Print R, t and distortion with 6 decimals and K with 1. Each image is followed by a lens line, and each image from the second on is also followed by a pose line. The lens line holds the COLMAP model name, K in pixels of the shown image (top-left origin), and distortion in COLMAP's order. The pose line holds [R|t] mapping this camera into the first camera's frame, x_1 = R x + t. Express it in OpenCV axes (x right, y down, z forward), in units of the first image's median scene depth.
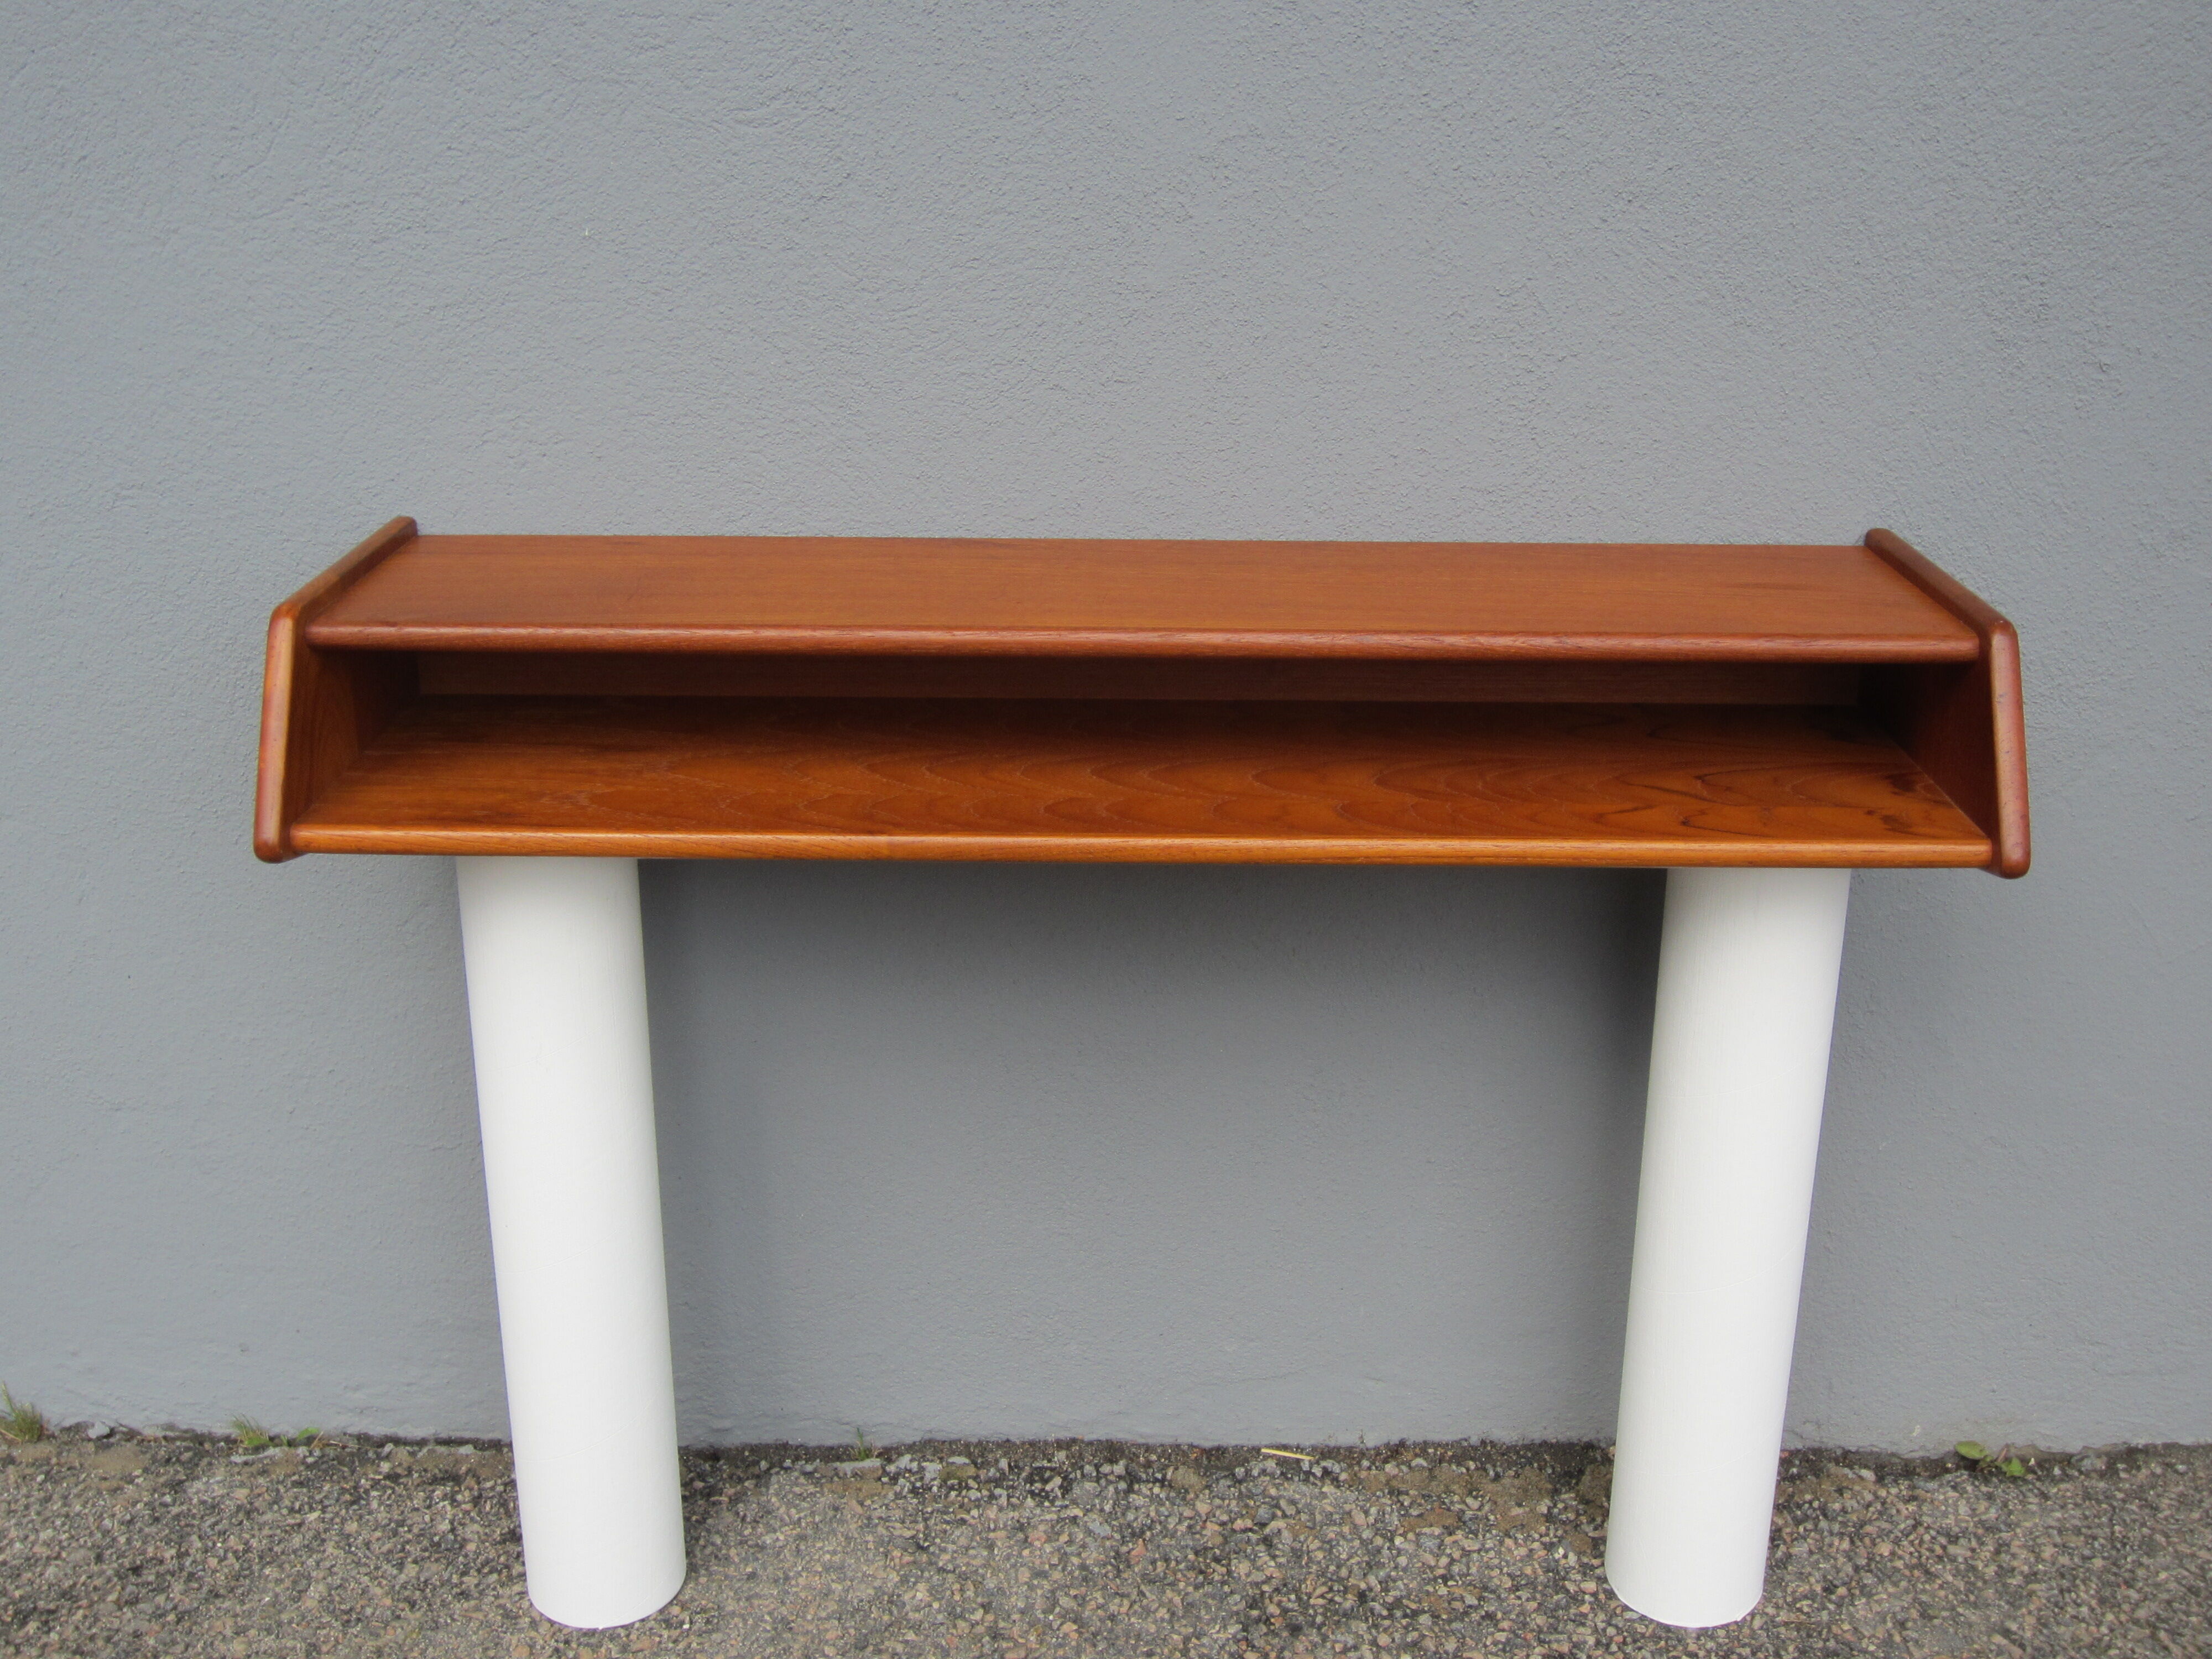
lens RADIAL K [[2307.2, 0, 1110.5], [0, 2307.2, 811.9], [0, 0, 1]] dist [-0.049948, 0.000000]
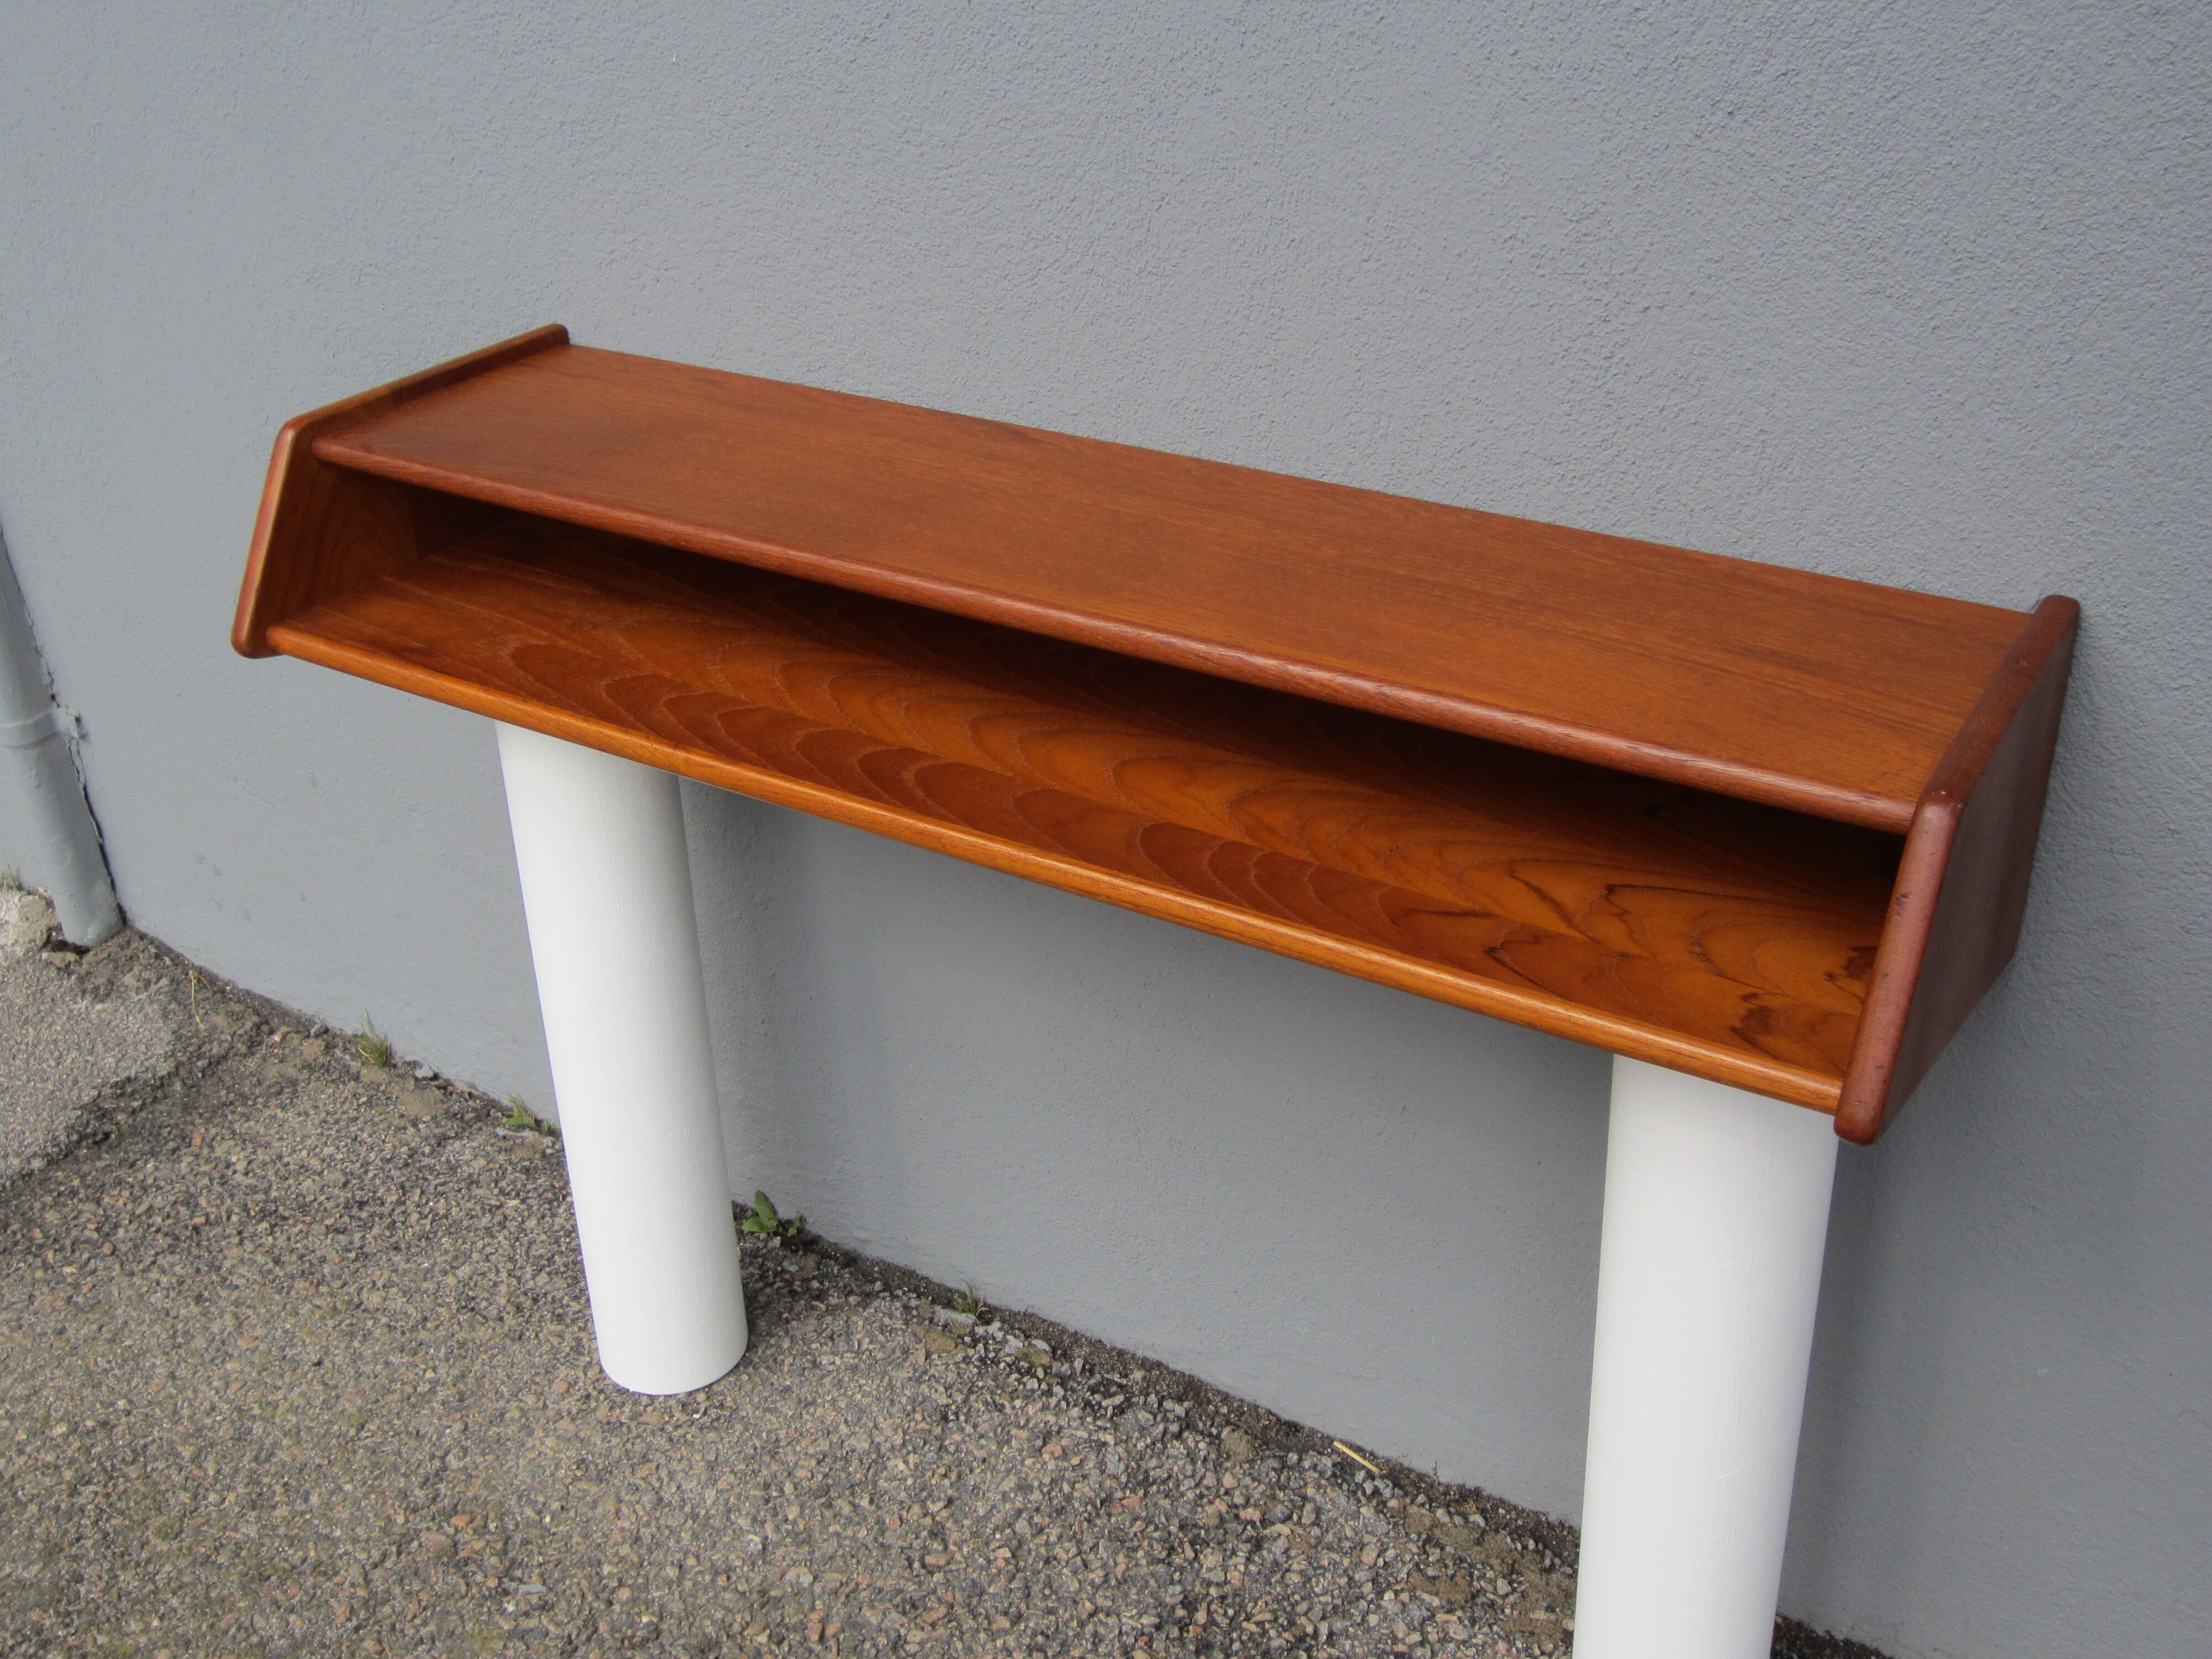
lens RADIAL K [[2307.2, 0, 1101.7], [0, 2307.2, 822.6], [0, 0, 1]] dist [-0.049948, 0.000000]
pose [[0.849859, 0.226981, -0.475625, 0.435582], [-0.152513, 0.969806, 0.190304, -0.145140], [0.504459, -0.089193, 0.858816, 0.224754]]
